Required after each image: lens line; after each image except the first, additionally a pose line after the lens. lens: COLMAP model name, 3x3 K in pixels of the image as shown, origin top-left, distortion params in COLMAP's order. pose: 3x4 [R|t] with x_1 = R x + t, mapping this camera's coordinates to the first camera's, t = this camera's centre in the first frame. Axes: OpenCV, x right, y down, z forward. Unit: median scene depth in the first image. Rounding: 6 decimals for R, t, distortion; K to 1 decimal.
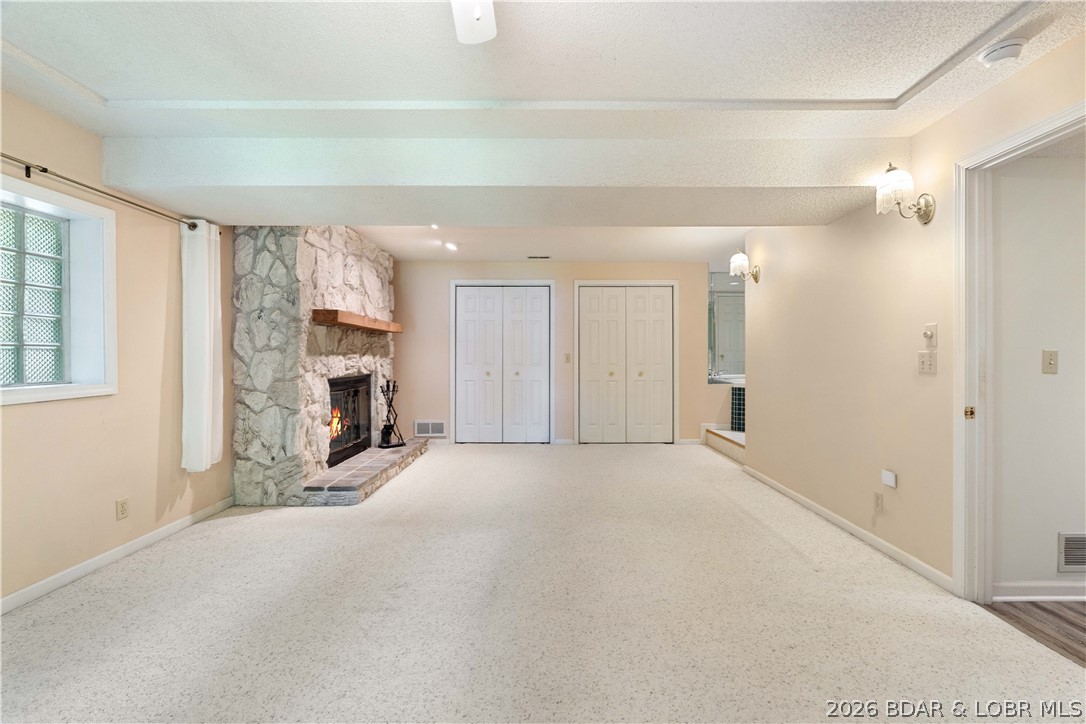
lens RADIAL K [[488.6, 0, 548.3], [0, 488.6, 358.7], [0, 0, 1]] dist [-0.003170, -0.000788]
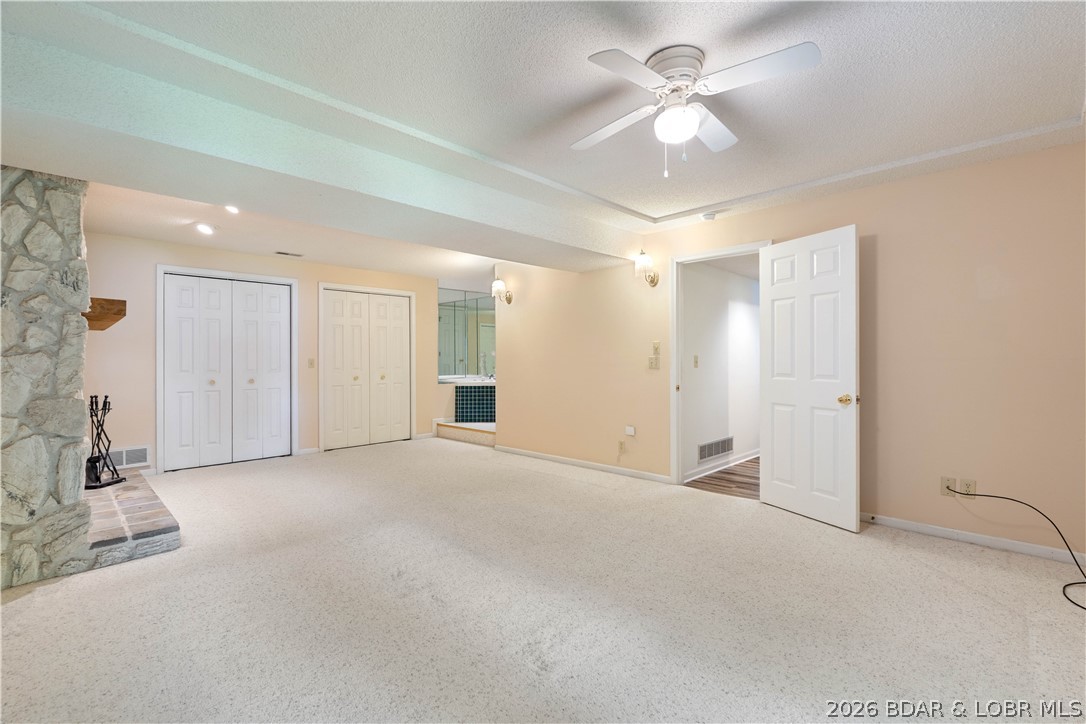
lens RADIAL K [[490.0, 0, 548.8], [0, 490.0, 364.2], [0, 0, 1]] dist [0.000075, -0.000558]
pose [[0.694790, -0.010306, 0.719139, -0.554471], [0.009119, 0.999943, 0.005520, 0.000101], [-0.719155, 0.002723, 0.694844, 0.008833]]
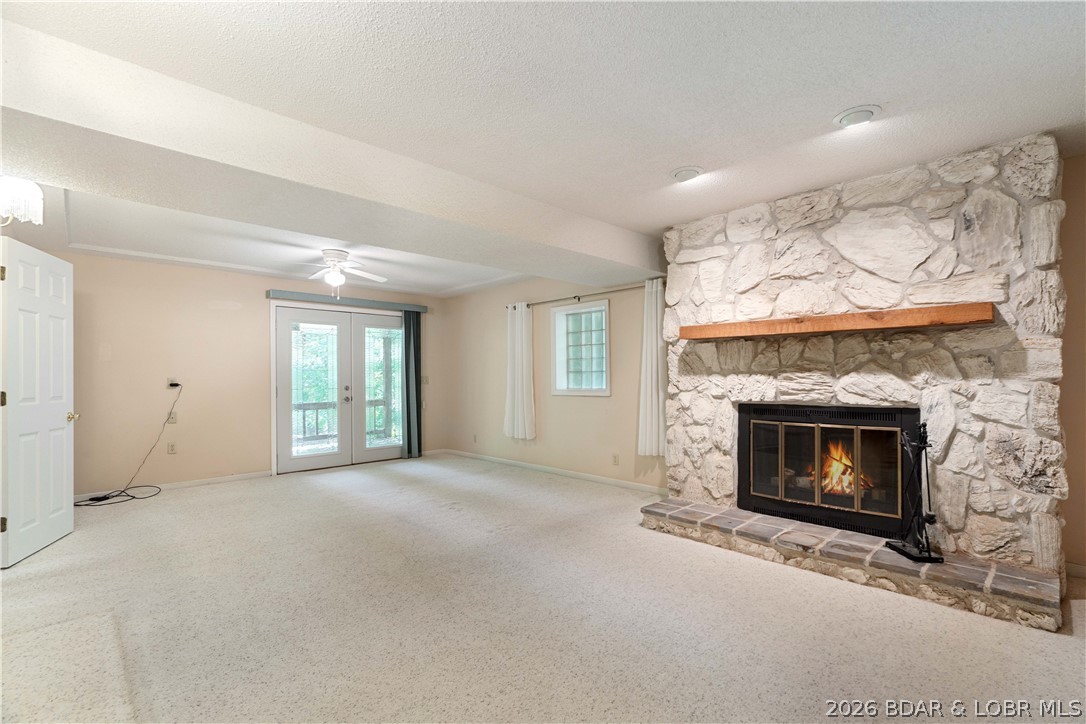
lens RADIAL K [[475.9, 0, 544.8], [0, 475.9, 367.0], [0, 0, 1]] dist [-0.002651, -0.000836]
pose [[-0.719850, -0.014124, -0.693986, 0.422580], [-0.003750, 0.999858, -0.016459, -0.006117], [0.694120, -0.009245, -0.719800, 1.582862]]
